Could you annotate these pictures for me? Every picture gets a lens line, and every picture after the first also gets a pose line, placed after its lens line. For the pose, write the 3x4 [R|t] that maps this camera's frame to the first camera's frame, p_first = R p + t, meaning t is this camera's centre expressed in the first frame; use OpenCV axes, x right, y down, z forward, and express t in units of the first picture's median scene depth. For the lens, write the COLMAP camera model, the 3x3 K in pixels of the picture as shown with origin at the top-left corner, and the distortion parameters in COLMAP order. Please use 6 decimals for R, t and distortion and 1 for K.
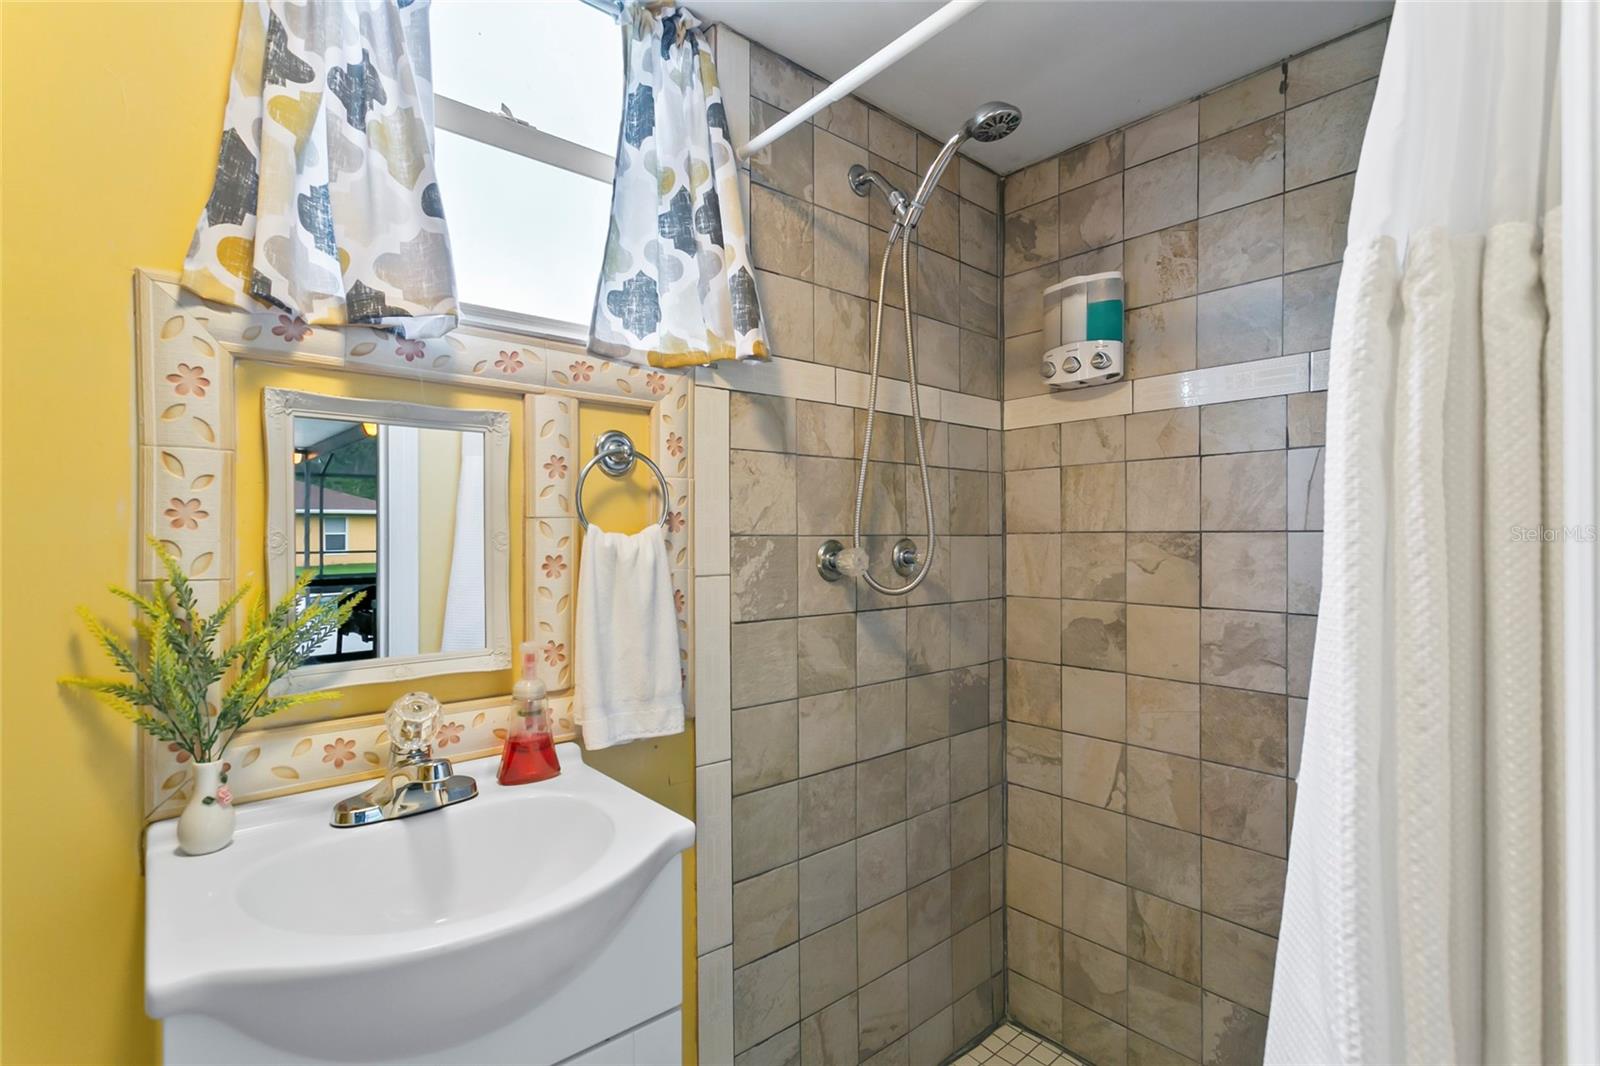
lens RADIAL K [[754.1, 0, 798.3], [0, 754.1, 538.3], [0, 0, 1]] dist [0.000549, 0.005836]
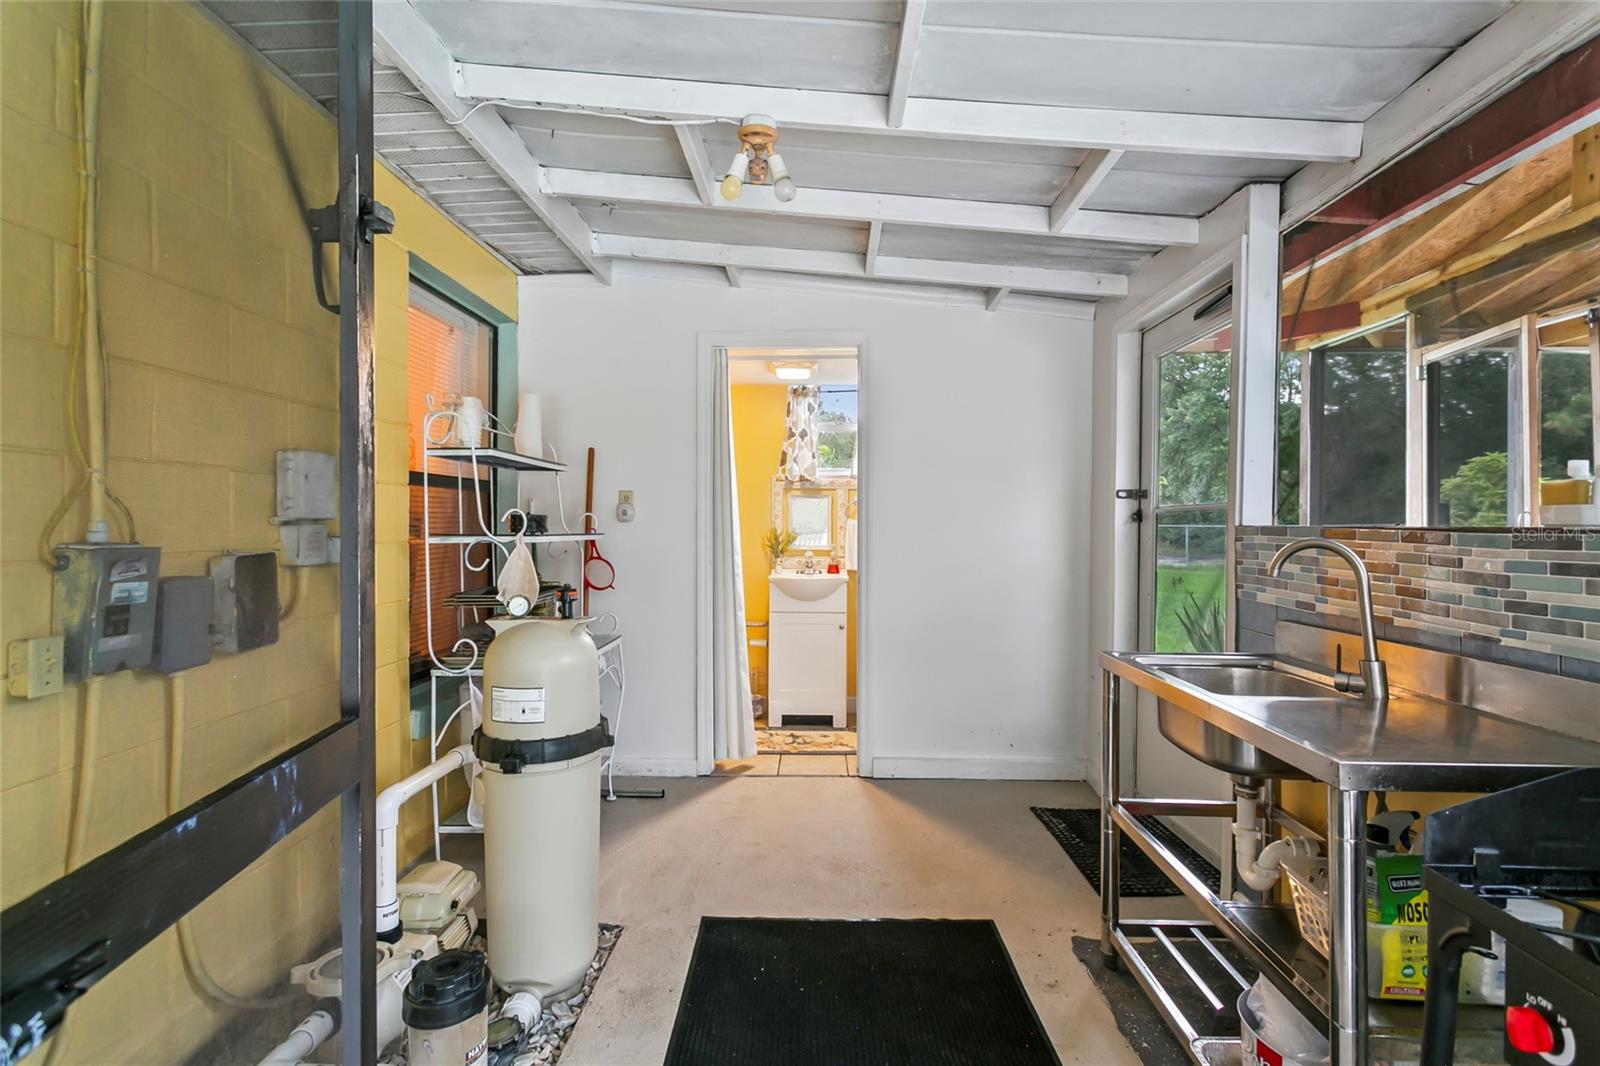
lens RADIAL K [[754.1, 0, 802.6], [0, 754.1, 529.2], [0, 0, 1]] dist [0.000549, 0.005836]
pose [[0.739487, 0.007384, -0.673131, 2.656194], [-0.008057, 0.999965, 0.002118, 0.038289], [0.673123, 0.003857, 0.739520, -2.585539]]
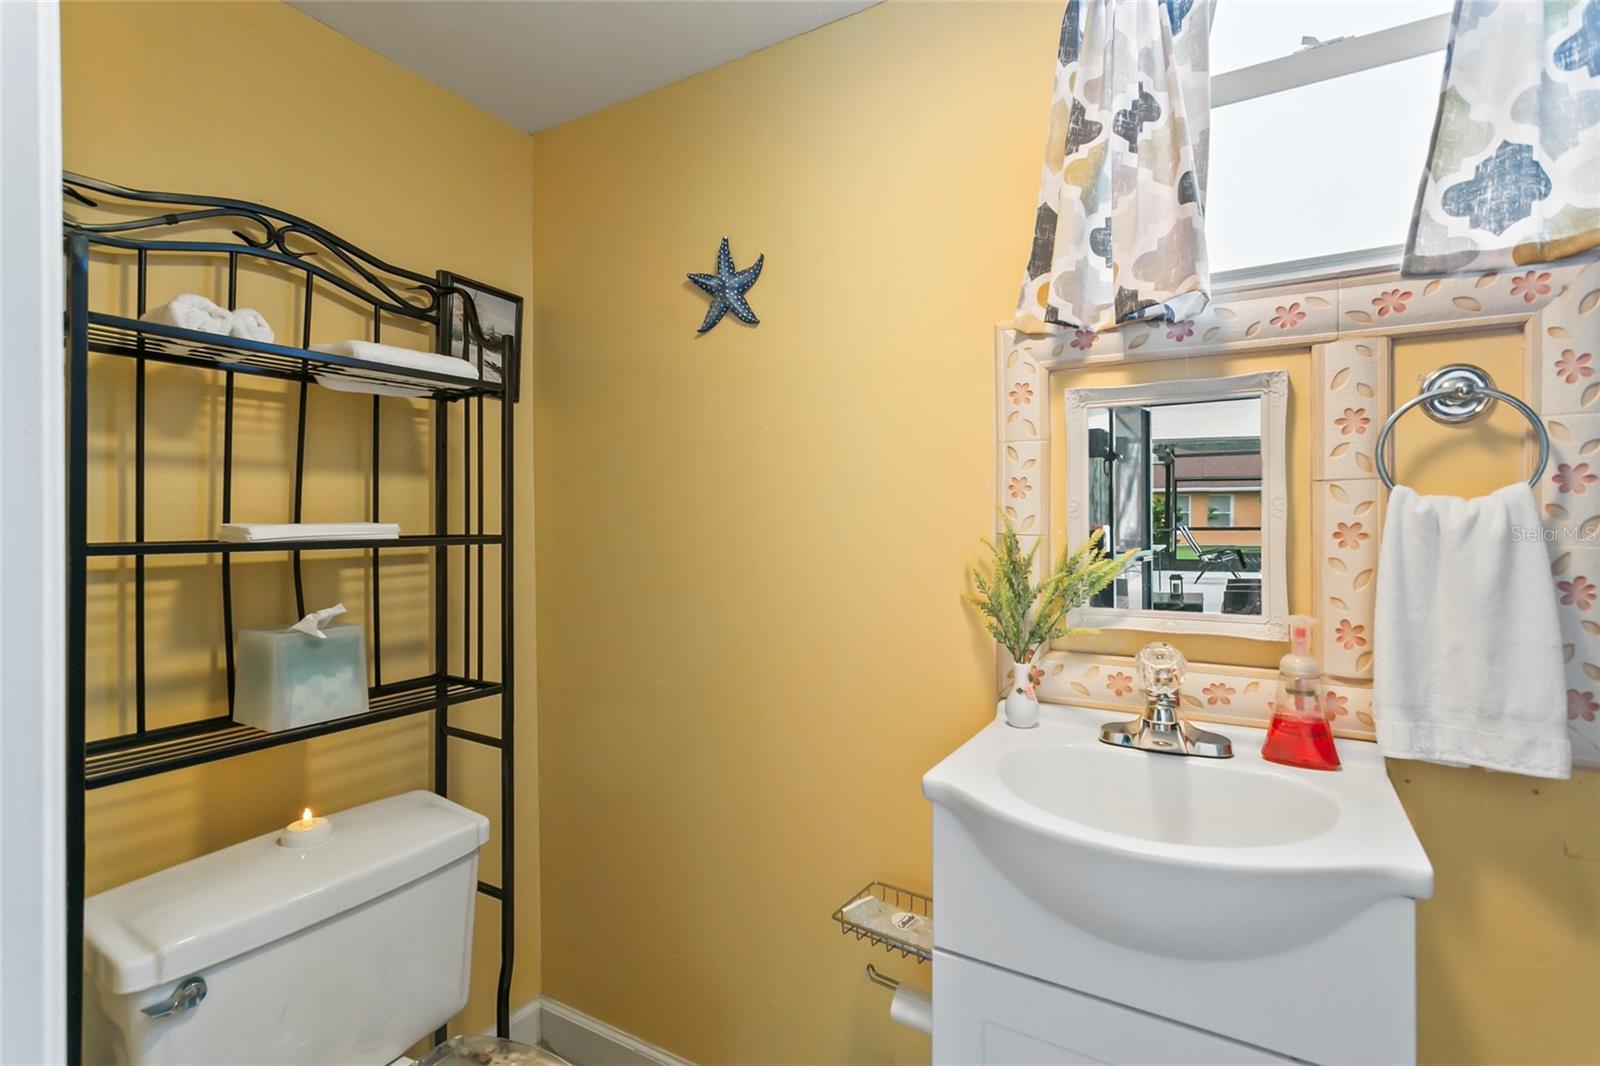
lens RADIAL K [[754.1, 0, 806.3], [0, 754.1, 519.0], [0, 0, 1]] dist [0.000549, 0.005836]
pose [[0.321921, 0.002668, -0.946763, 0.328909], [-0.001666, 0.999996, 0.002252, 0.018898], [0.946765, 0.000852, 0.321924, 0.132996]]
